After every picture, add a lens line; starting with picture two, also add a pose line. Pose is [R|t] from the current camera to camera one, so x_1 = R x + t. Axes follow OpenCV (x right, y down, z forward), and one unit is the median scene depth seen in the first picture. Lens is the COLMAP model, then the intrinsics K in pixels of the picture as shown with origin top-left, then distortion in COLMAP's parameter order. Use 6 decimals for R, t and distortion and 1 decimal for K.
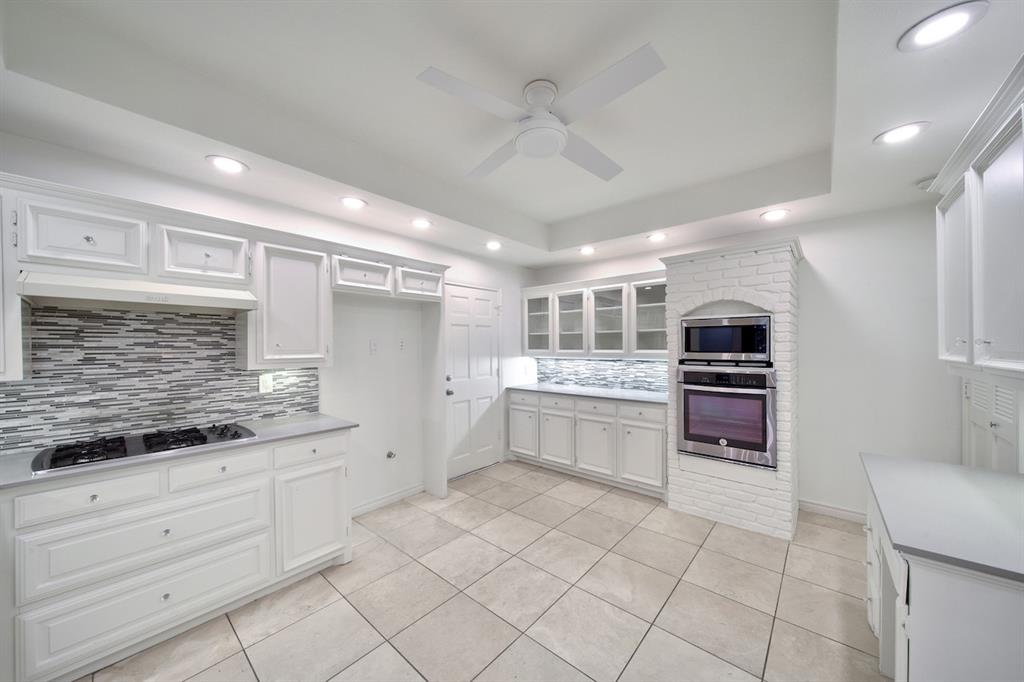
lens RADIAL K [[361.8, 0, 512.8], [0, 361.8, 344.4], [0, 0, 1]] dist [-0.001920, -0.000401]
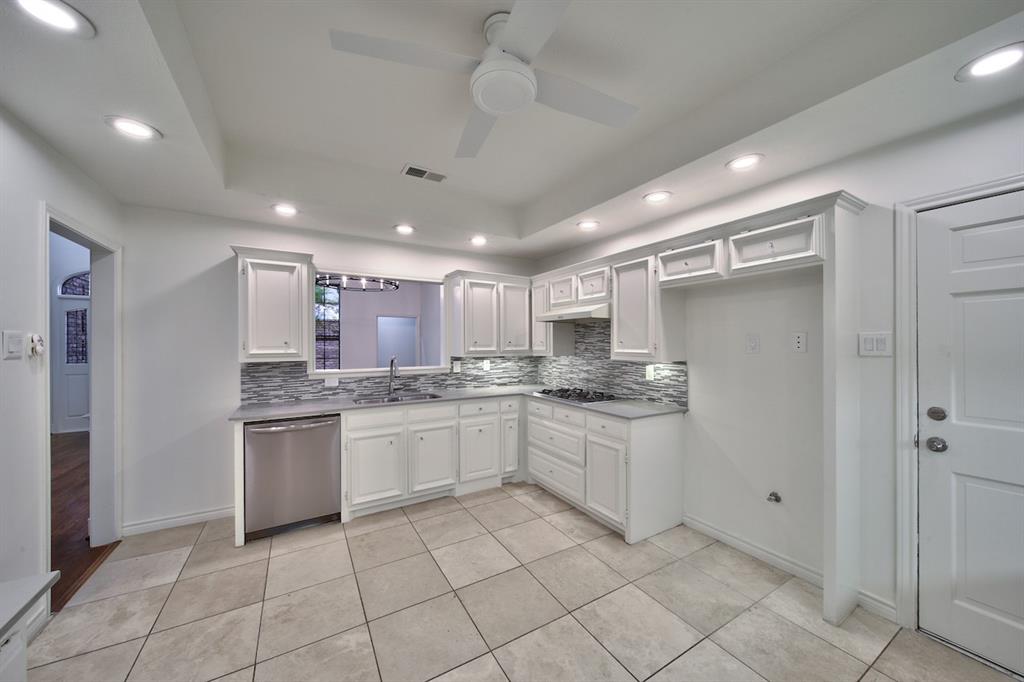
lens RADIAL K [[361.8, 0, 512.8], [0, 361.8, 341.7], [0, 0, 1]] dist [-0.001920, -0.000401]
pose [[-0.314906, 0.004664, -0.949111, 0.638525], [0.007247, 0.999971, 0.002510, -0.003713], [0.949095, -0.006088, -0.314931, 0.965273]]
